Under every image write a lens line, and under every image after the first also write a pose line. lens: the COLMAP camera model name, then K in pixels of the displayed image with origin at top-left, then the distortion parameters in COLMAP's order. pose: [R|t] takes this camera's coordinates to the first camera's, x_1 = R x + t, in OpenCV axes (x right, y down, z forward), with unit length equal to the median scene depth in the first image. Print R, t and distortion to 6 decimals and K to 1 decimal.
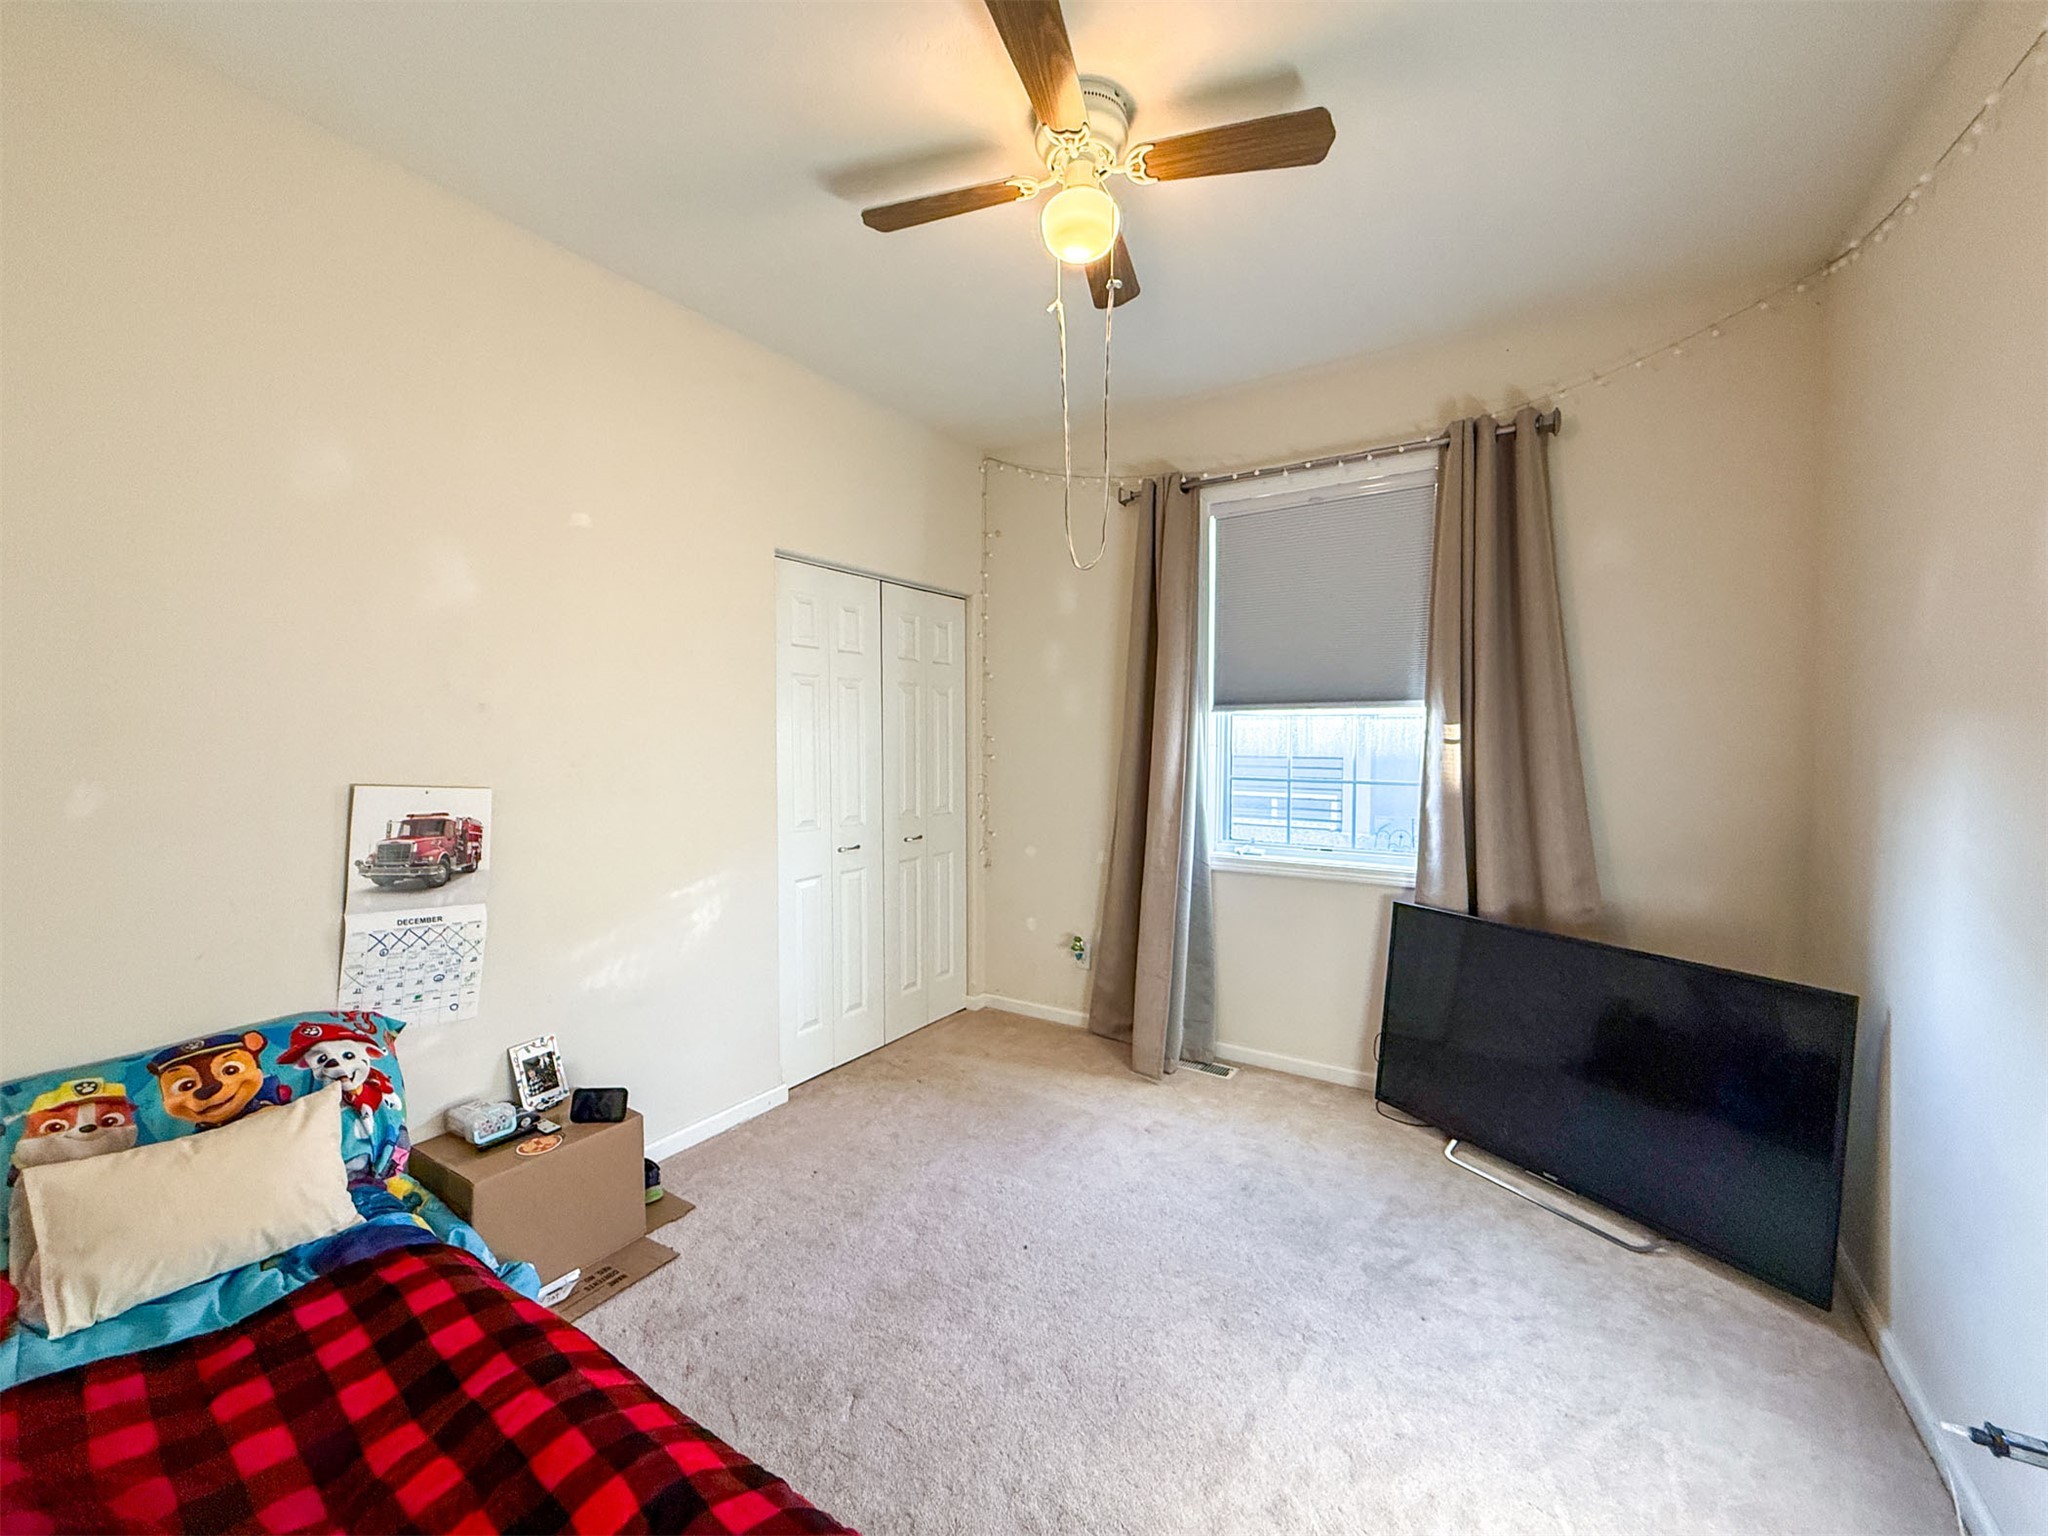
lens RADIAL K [[827.7, 0, 1021.5], [0, 827.7, 754.1], [0, 0, 1]] dist [0.000347, 0.000031]
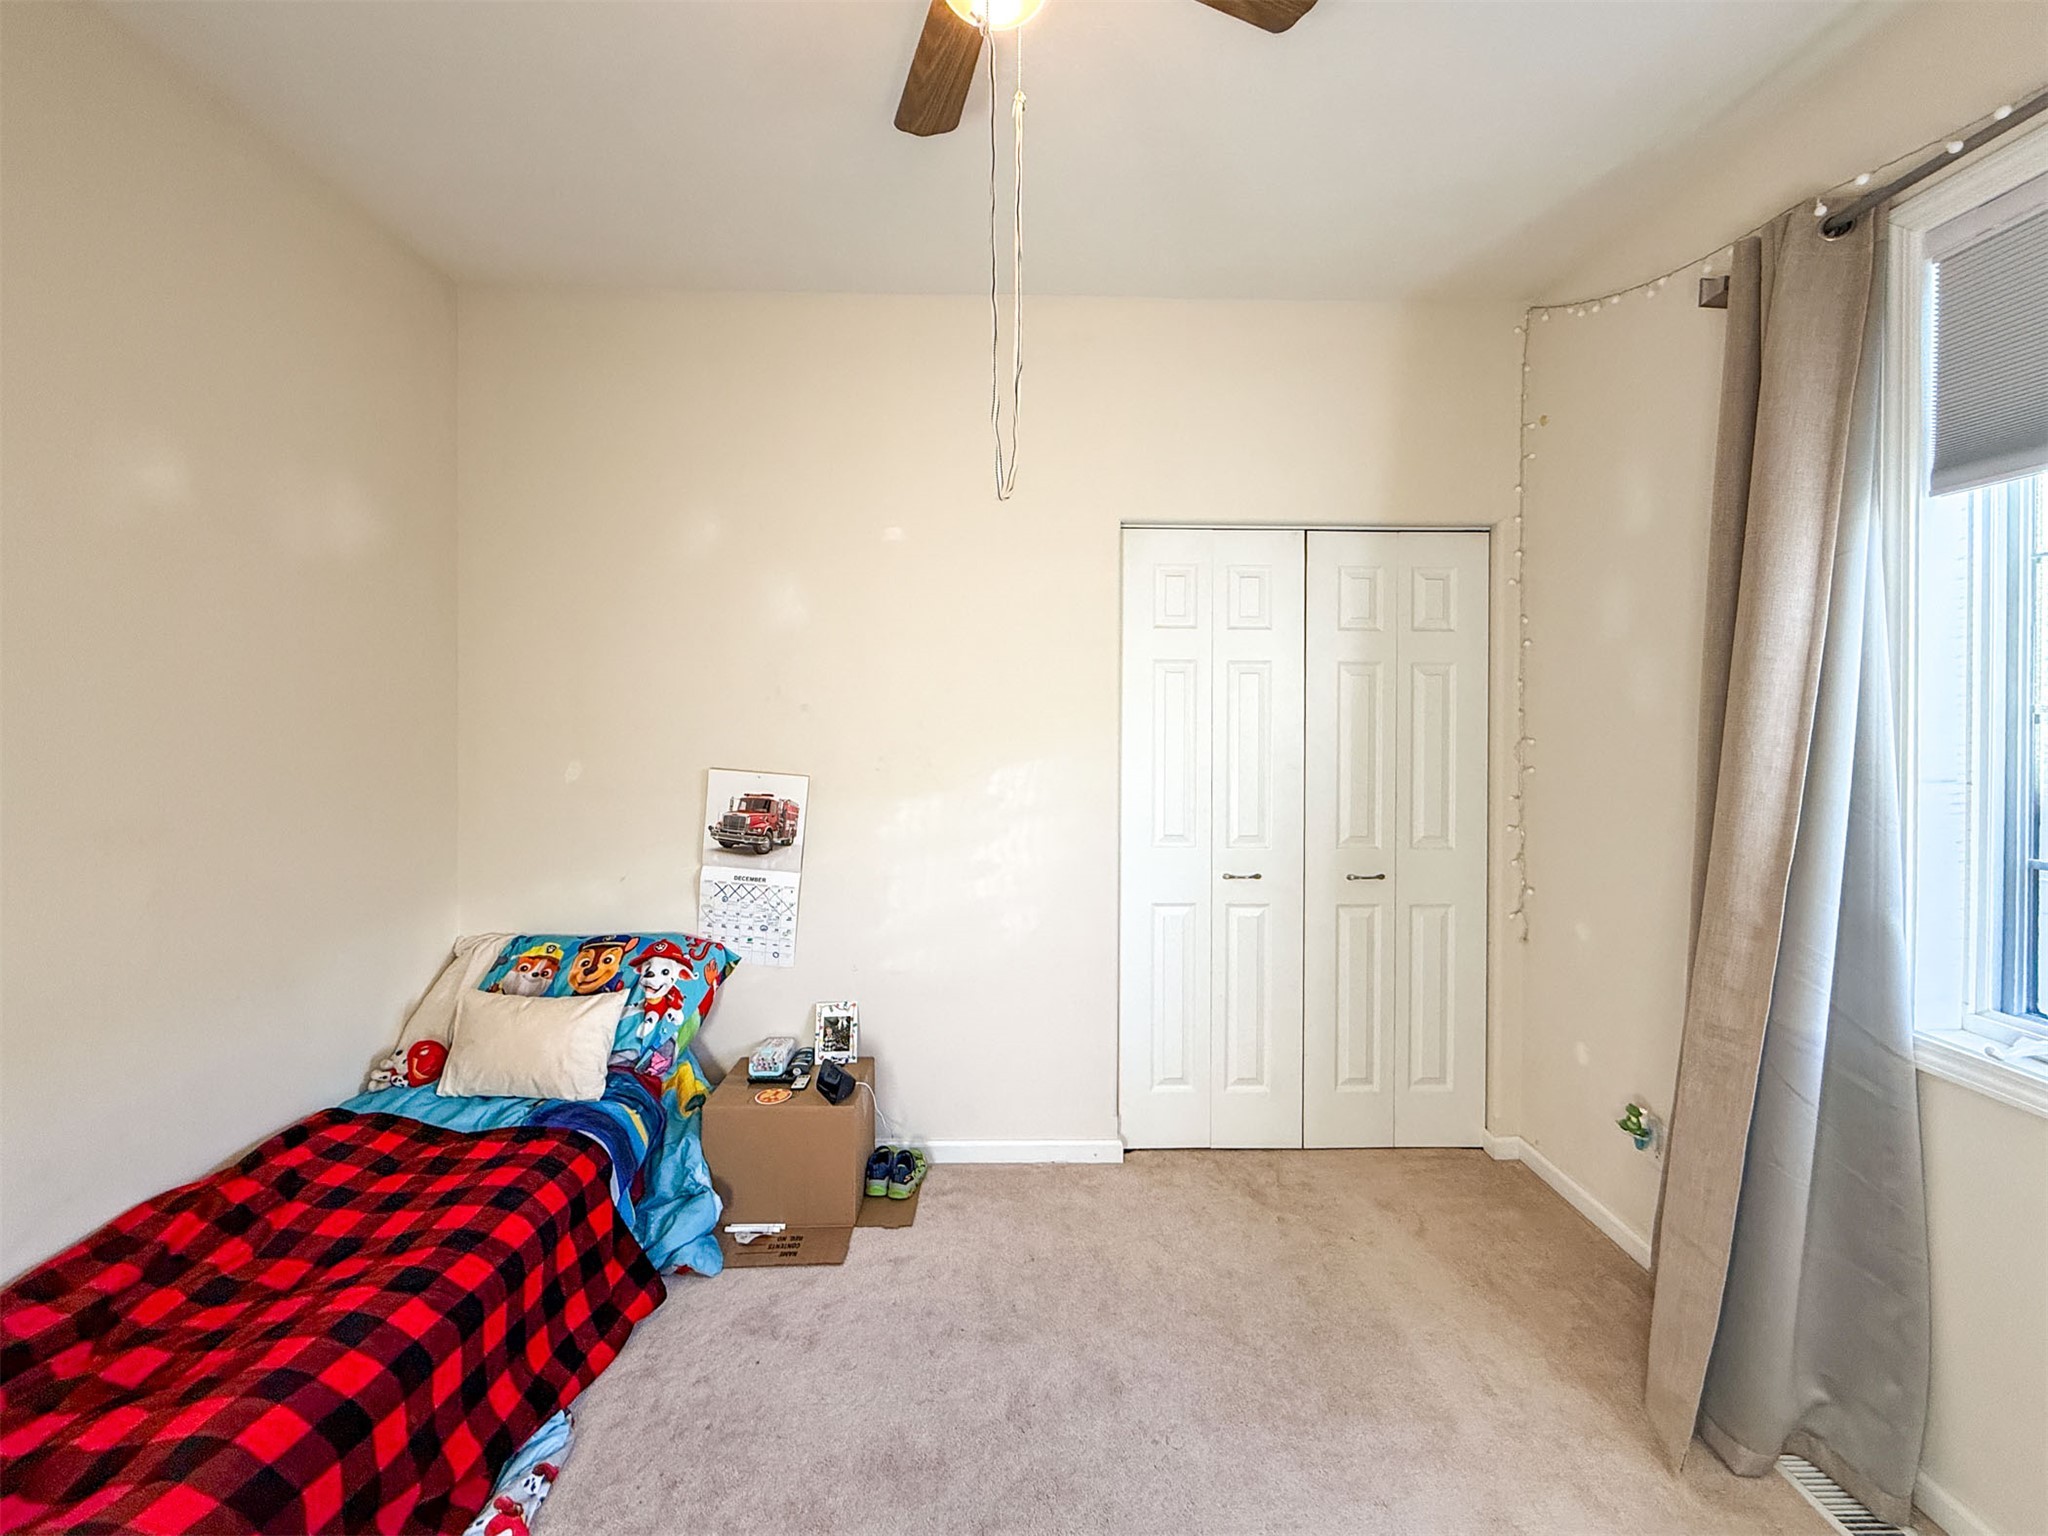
lens RADIAL K [[829.0, 0, 1013.9], [0, 829.0, 709.8], [0, 0, 1]] dist [0.003019, 0.000111]
pose [[0.564092, -0.000566, -0.825712, 0.514001], [-0.024987, 0.999530, -0.017755, -0.040943], [0.825334, 0.030648, 0.563813, 0.586760]]
